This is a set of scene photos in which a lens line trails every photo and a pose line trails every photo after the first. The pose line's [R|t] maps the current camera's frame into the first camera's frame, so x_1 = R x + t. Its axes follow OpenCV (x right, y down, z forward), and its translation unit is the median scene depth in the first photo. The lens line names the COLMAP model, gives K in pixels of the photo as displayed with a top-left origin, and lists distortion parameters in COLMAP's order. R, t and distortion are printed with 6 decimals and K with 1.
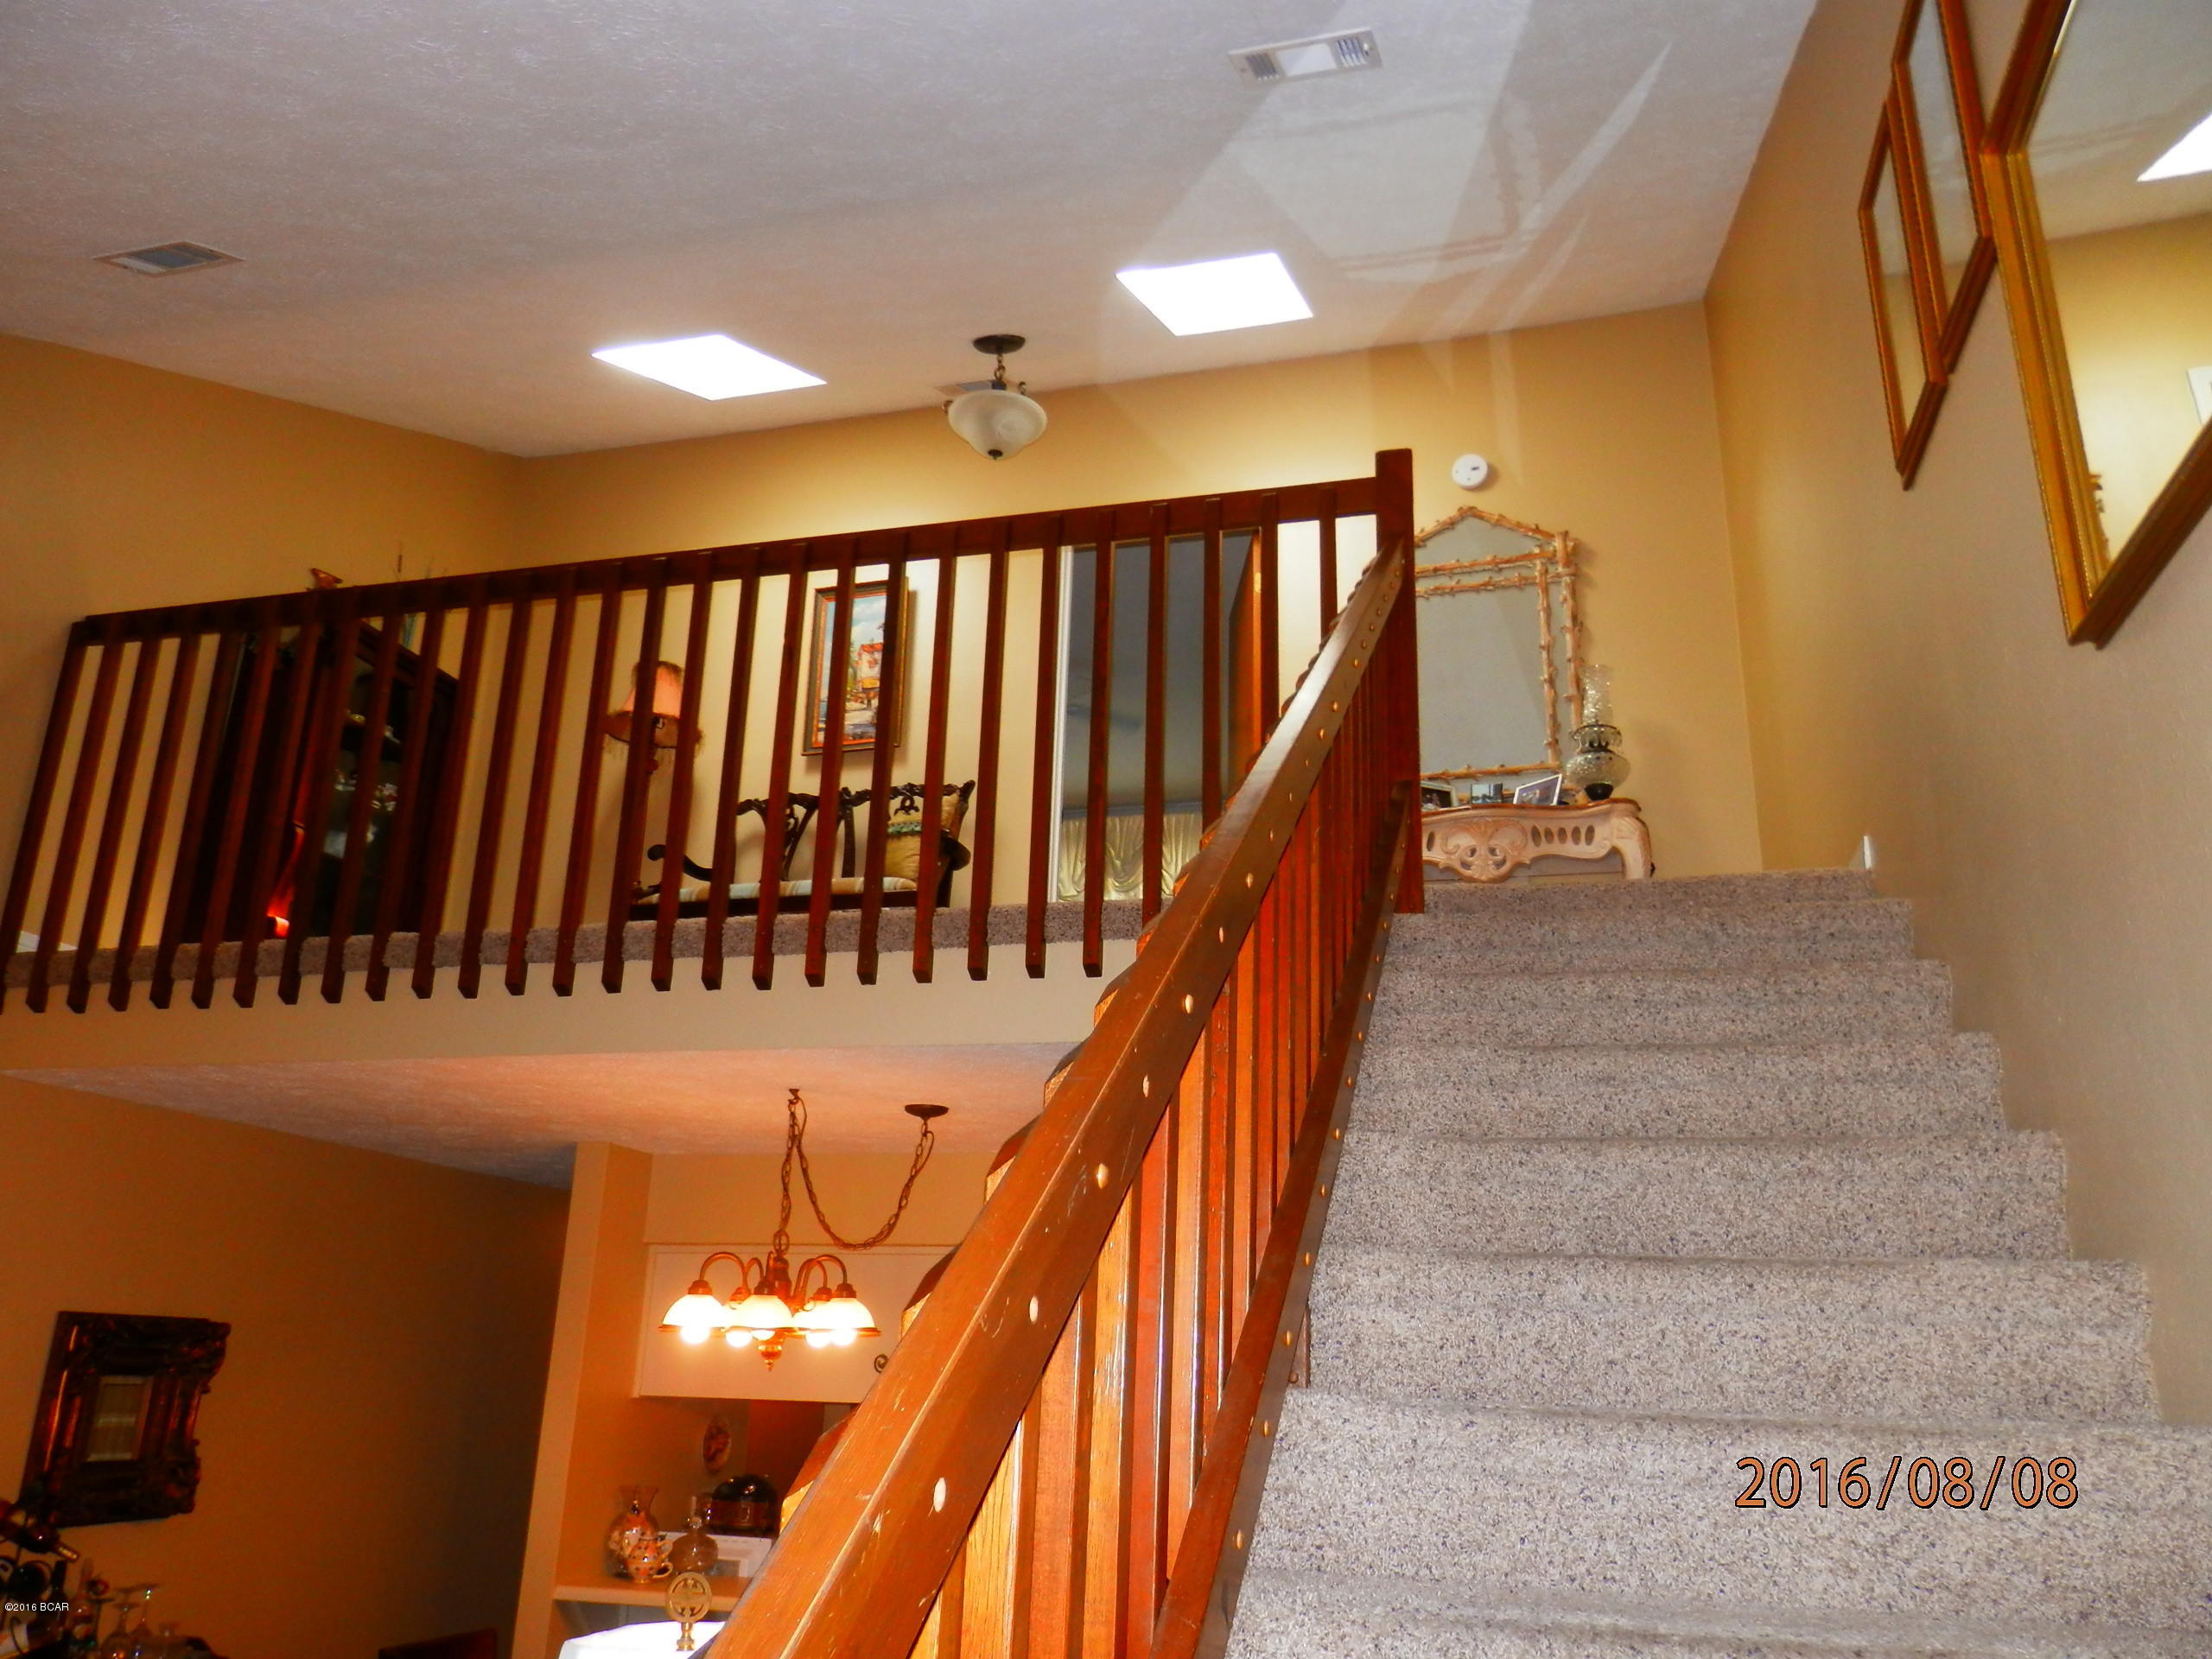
lens RADIAL K [[1648.2, 0, 1111.4], [0, 1648.2, 845.5], [0, 0, 1]] dist [0.004937, 0.006756]
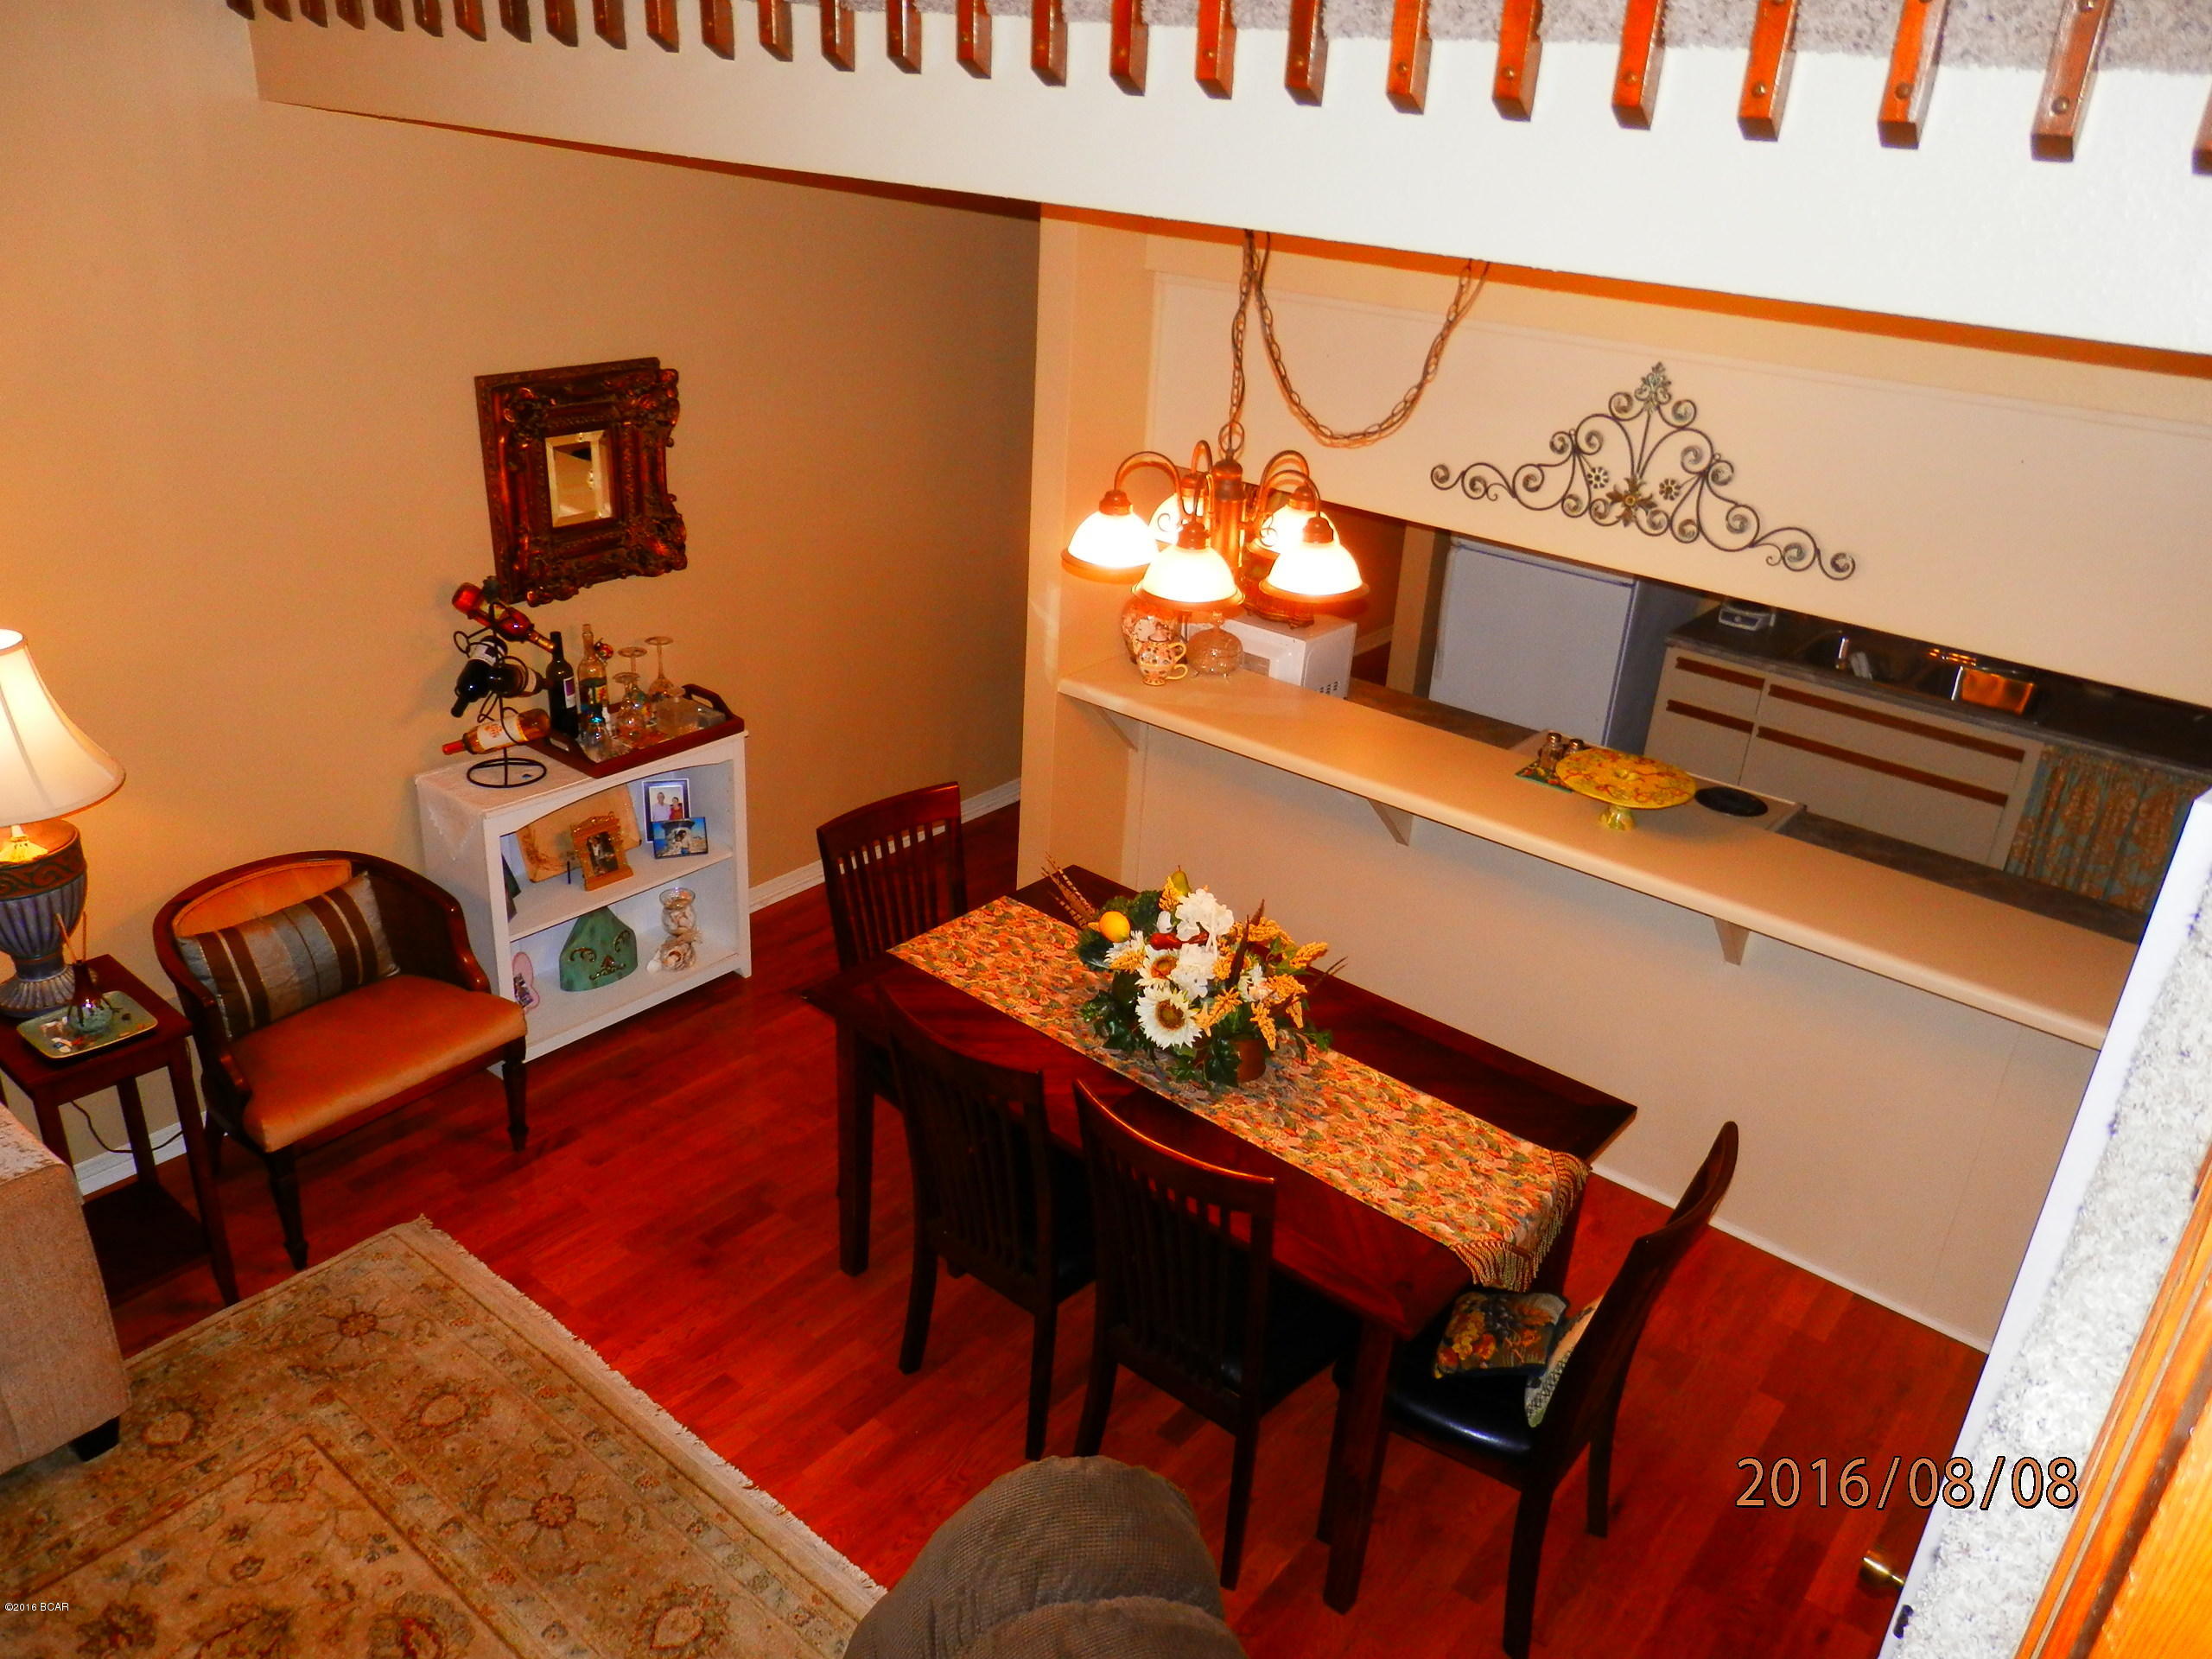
lens RADIAL K [[1648.2, 0, 1111.6], [0, 1648.2, 835.5], [0, 0, 1]] dist [0.004937, 0.006756]
pose [[0.916659, 0.191659, -0.350718, 0.016336], [0.094305, 0.749020, 0.655802, -0.068807], [0.388385, -0.634221, 0.668521, 0.376849]]
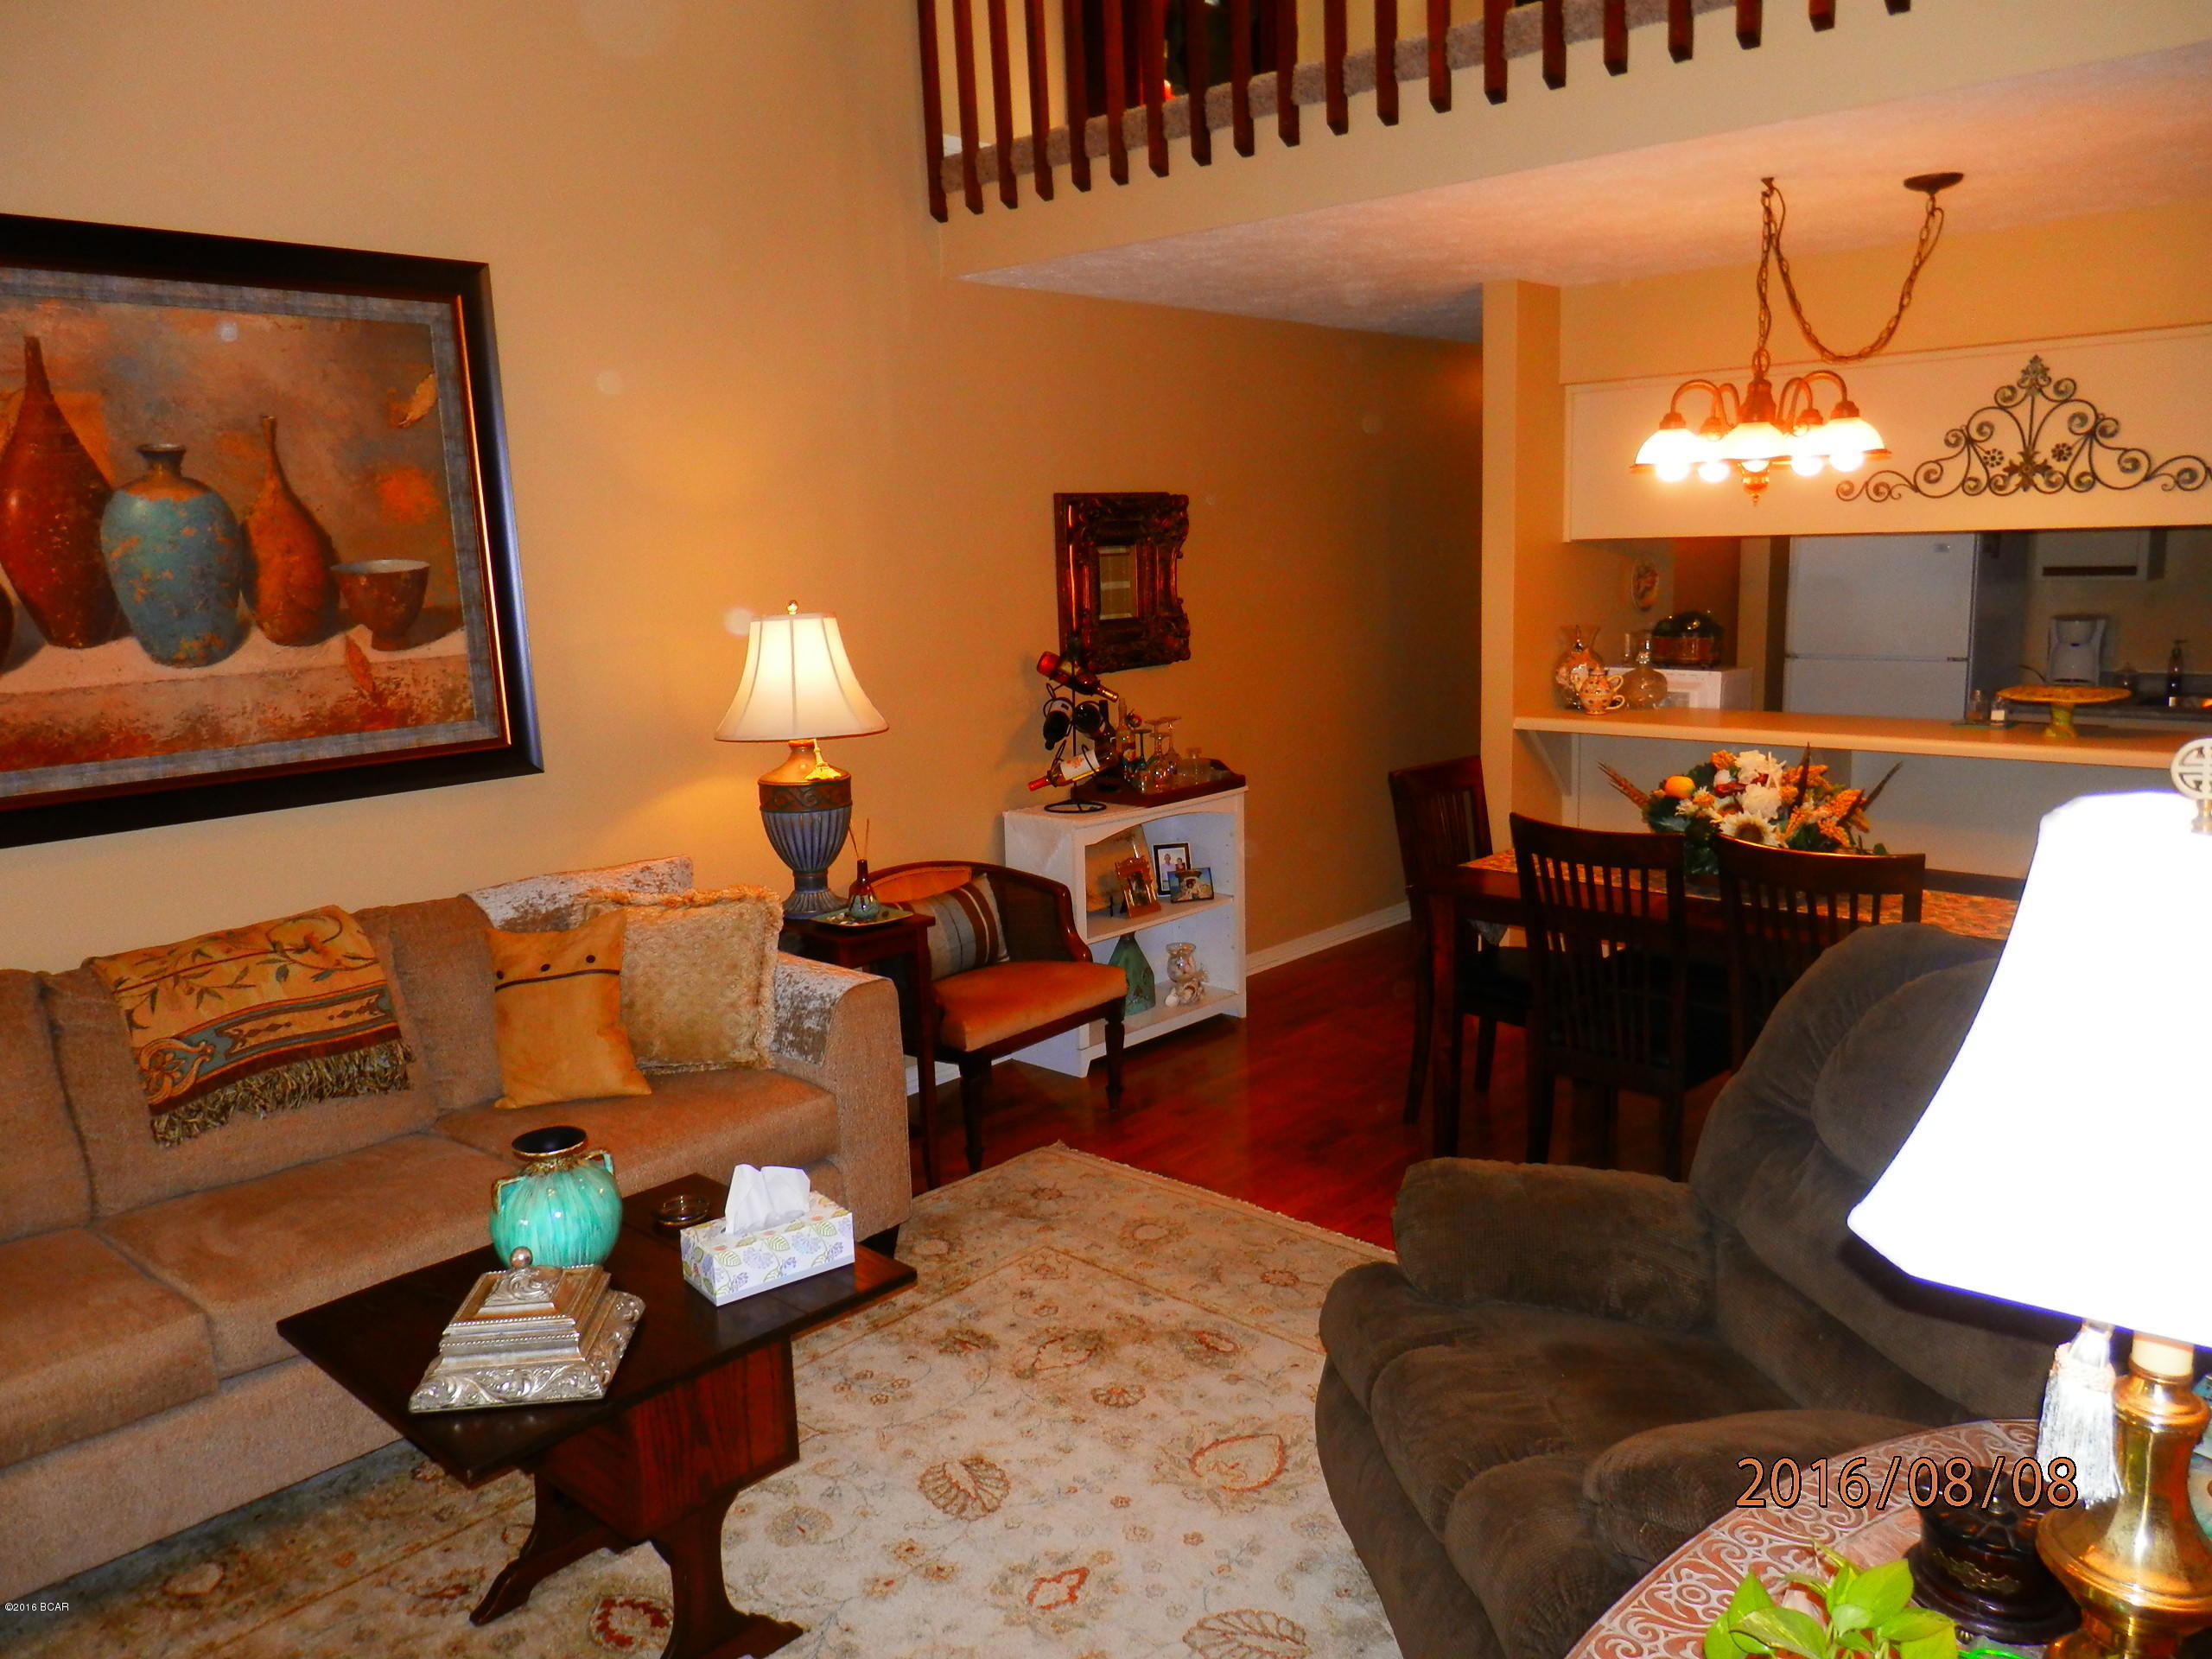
lens RADIAL K [[1648.2, 0, 1110.6], [0, 1648.2, 828.4], [0, 0, 1]] dist [0.004937, 0.006756]
pose [[0.889328, 0.024394, -0.456620, -0.087277], [0.195580, 0.882336, 0.428055, 0.013300], [0.413334, -0.469987, 0.779915, 0.046955]]
